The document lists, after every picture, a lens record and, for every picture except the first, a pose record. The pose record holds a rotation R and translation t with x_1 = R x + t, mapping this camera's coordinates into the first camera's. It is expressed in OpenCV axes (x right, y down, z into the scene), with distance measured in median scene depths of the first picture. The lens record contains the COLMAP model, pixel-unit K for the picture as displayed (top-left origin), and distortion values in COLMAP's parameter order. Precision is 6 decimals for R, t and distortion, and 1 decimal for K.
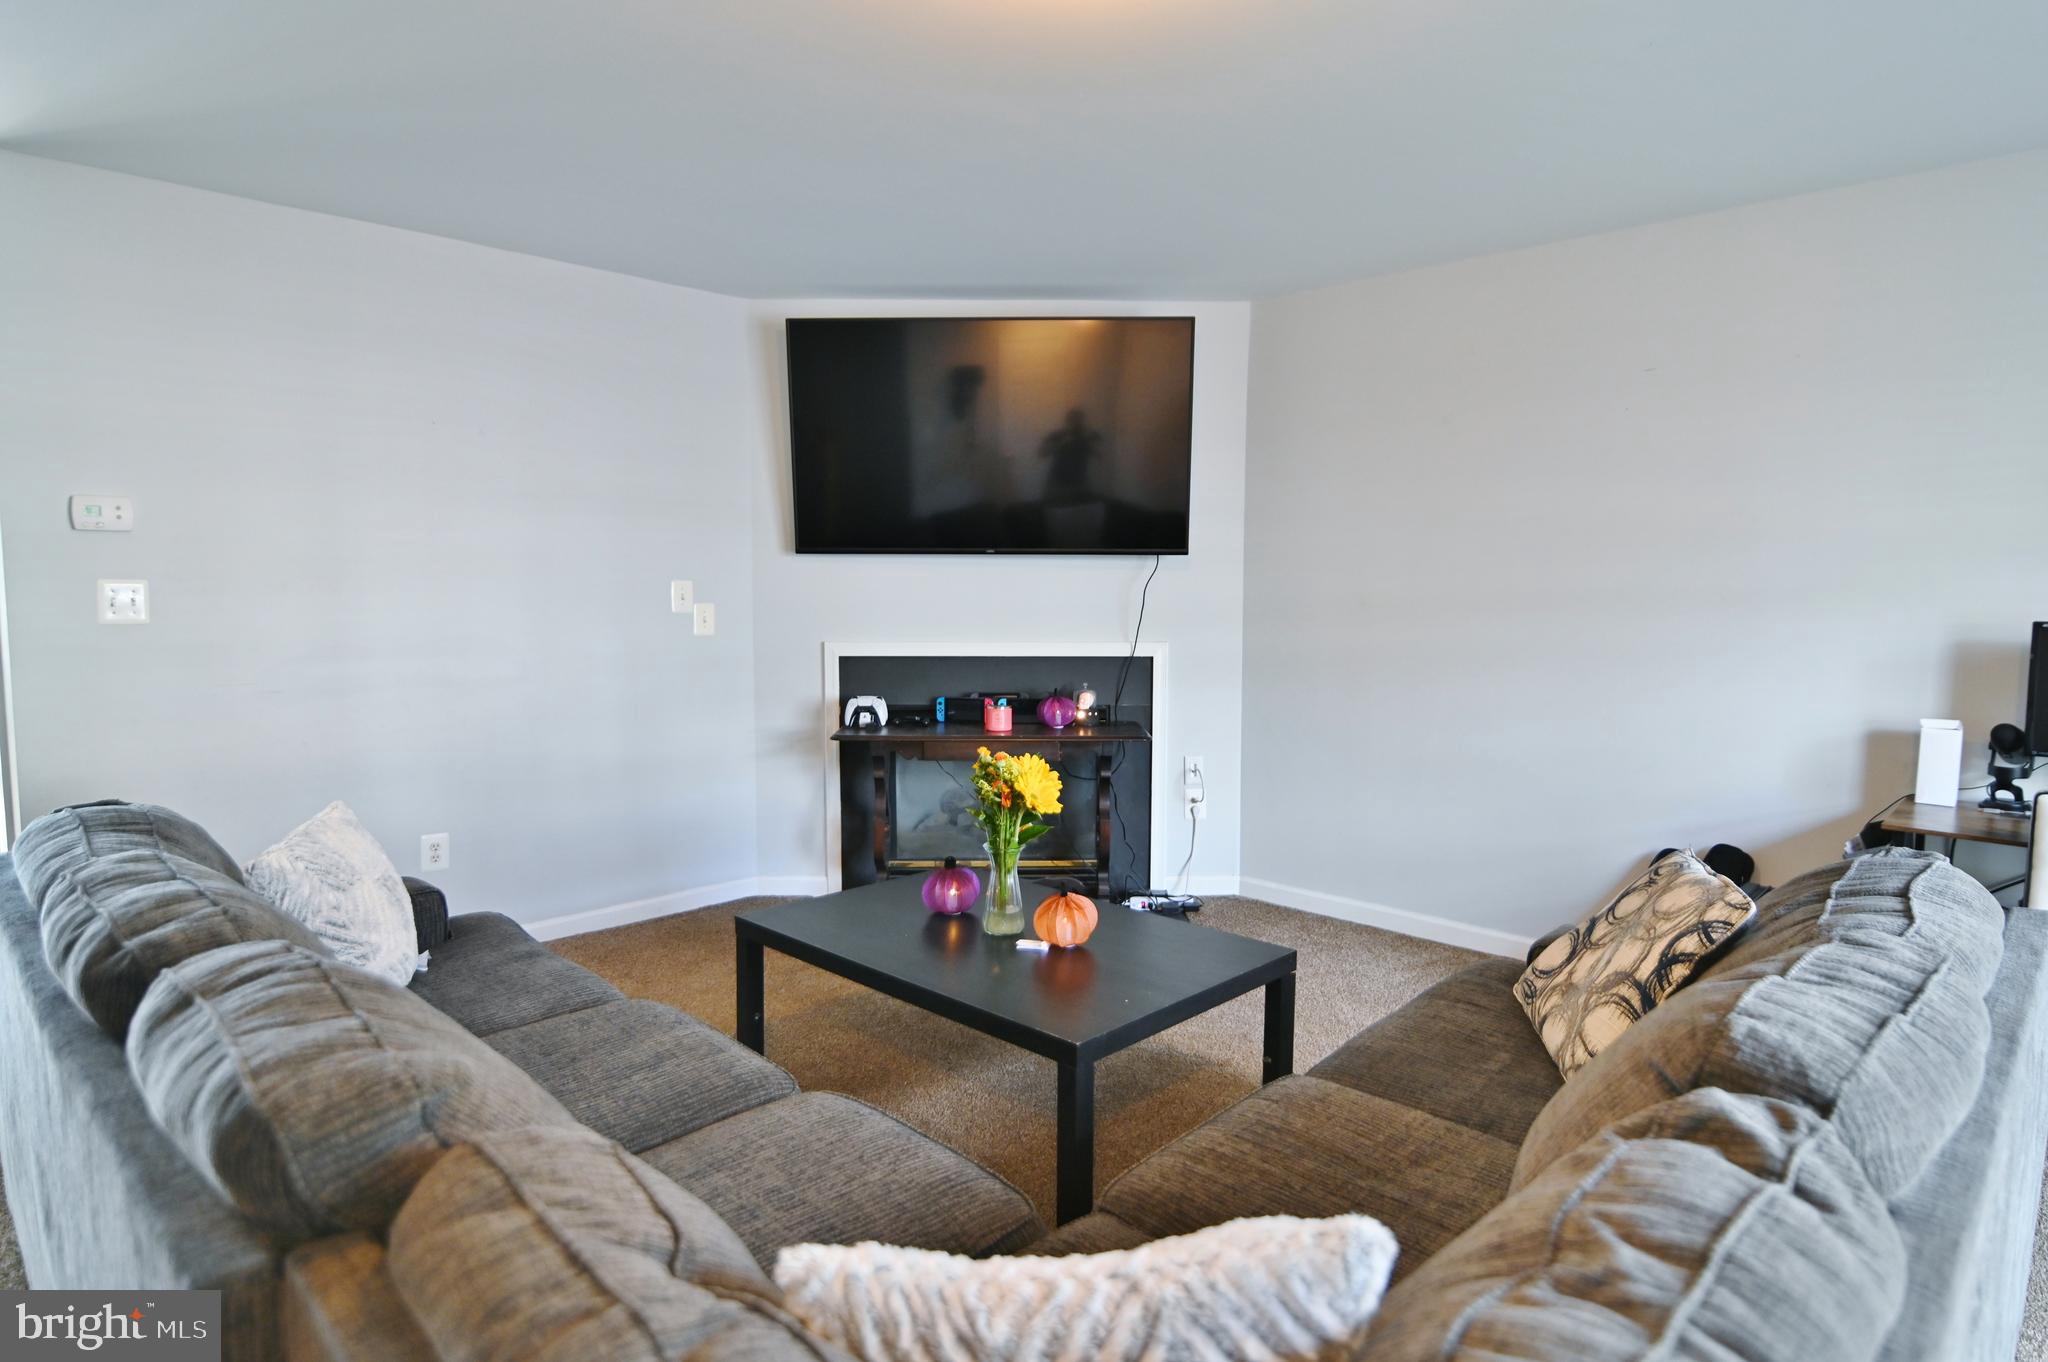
lens RADIAL K [[1174.2, 0, 1024.0], [0, 1174.2, 681.0], [0, 0, 1]] dist [-0.000466, -0.000229]
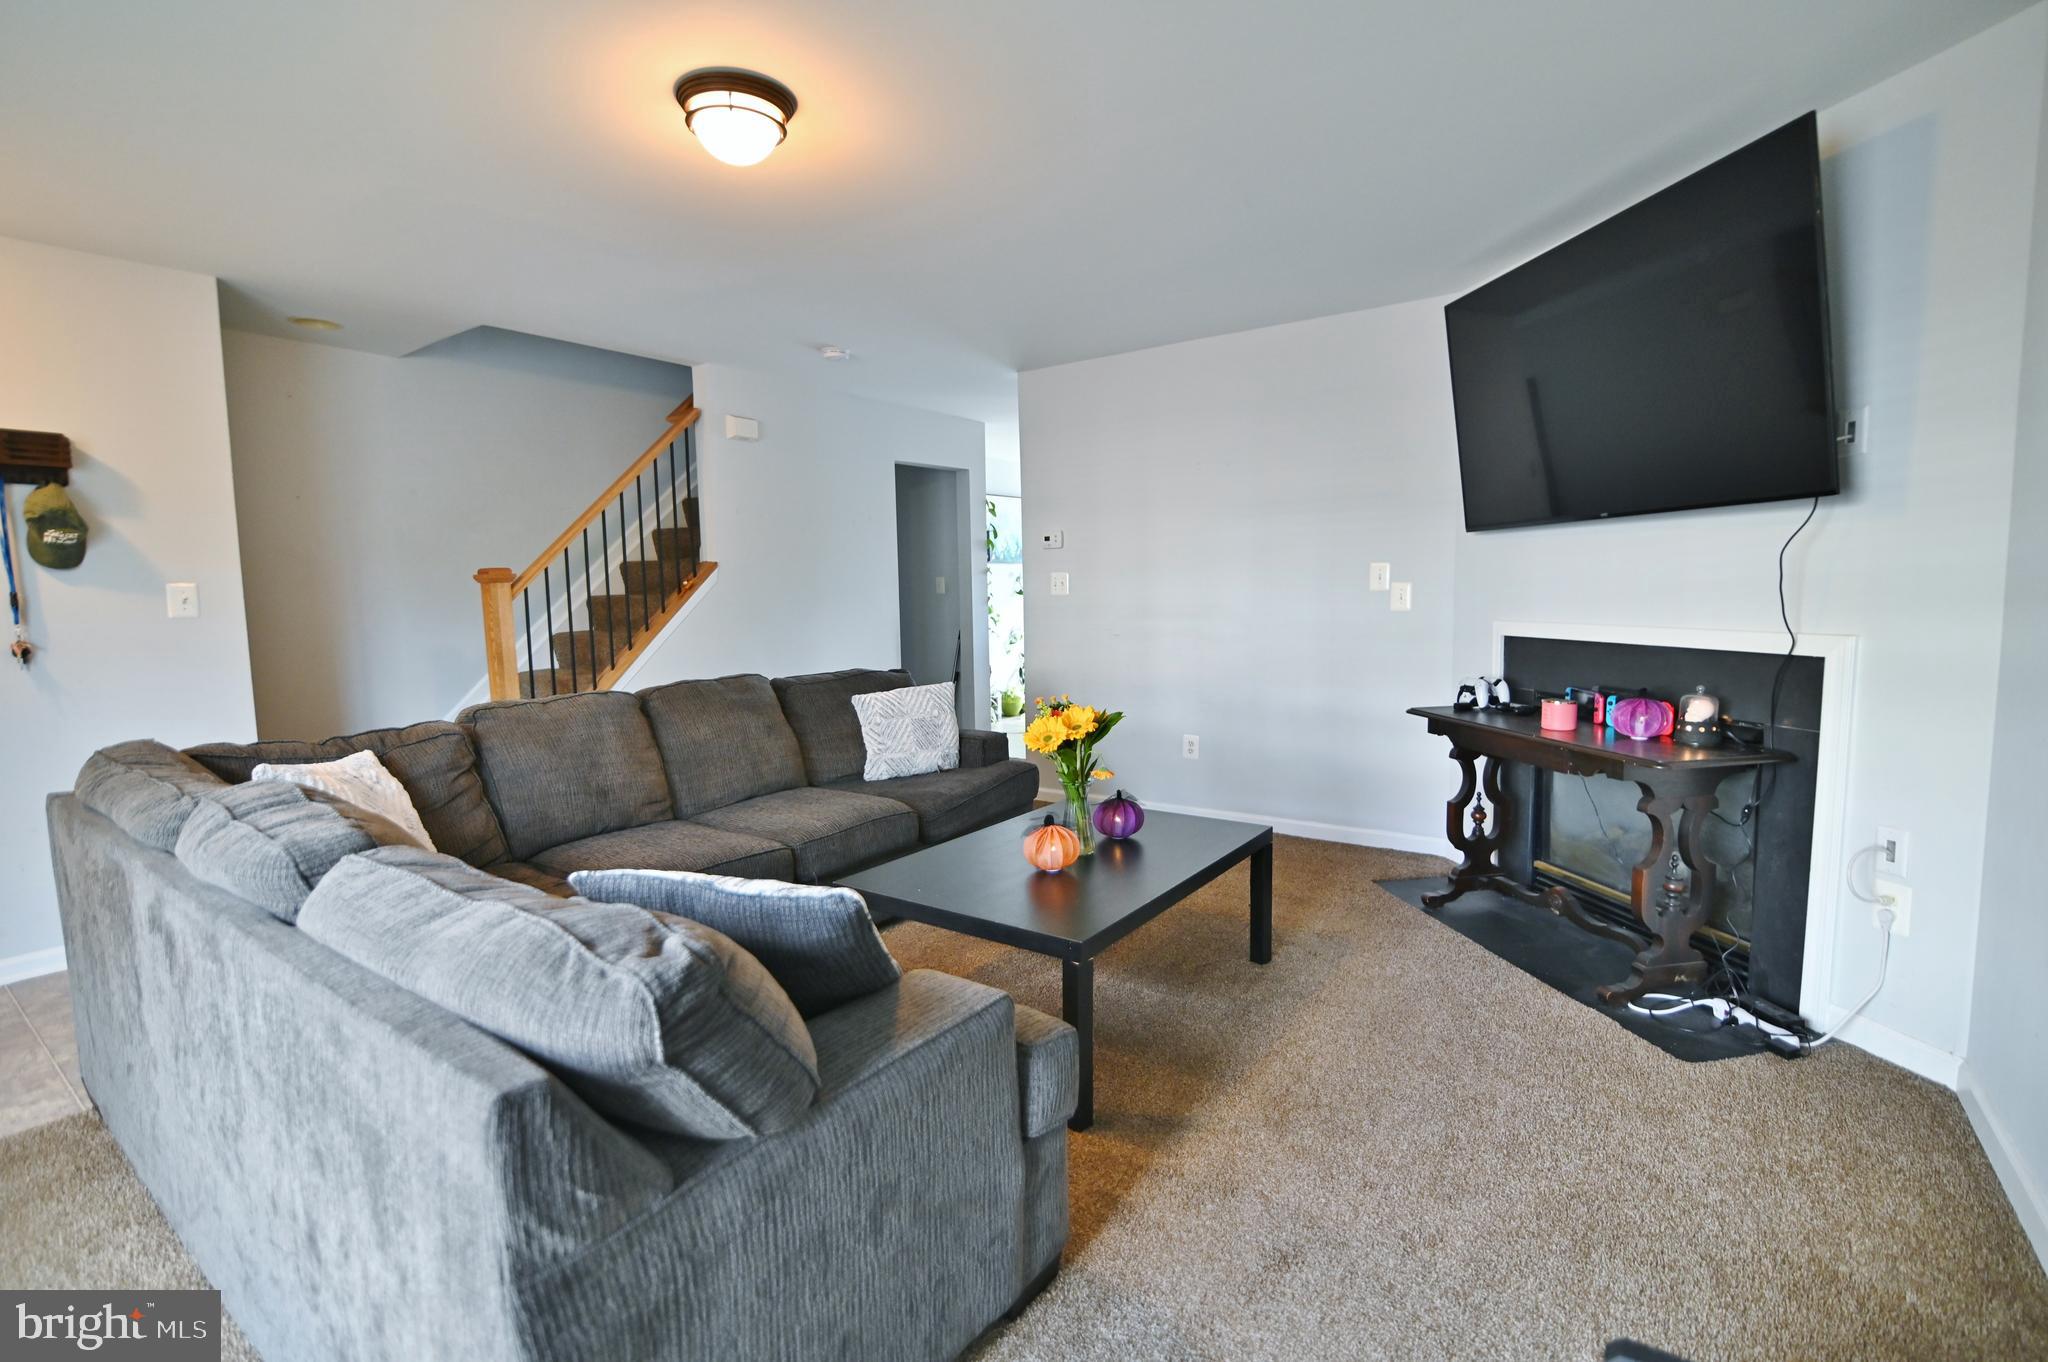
lens RADIAL K [[948.3, 0, 1024.0], [0, 948.3, 681.0], [0, 0, 1]] dist [-0.015438, 0.000330]
pose [[0.150343, 0.090286, -0.984503, 0.561292], [-0.066248, 0.994503, 0.081087, -0.020932], [0.986412, 0.053030, 0.155498, 0.492426]]
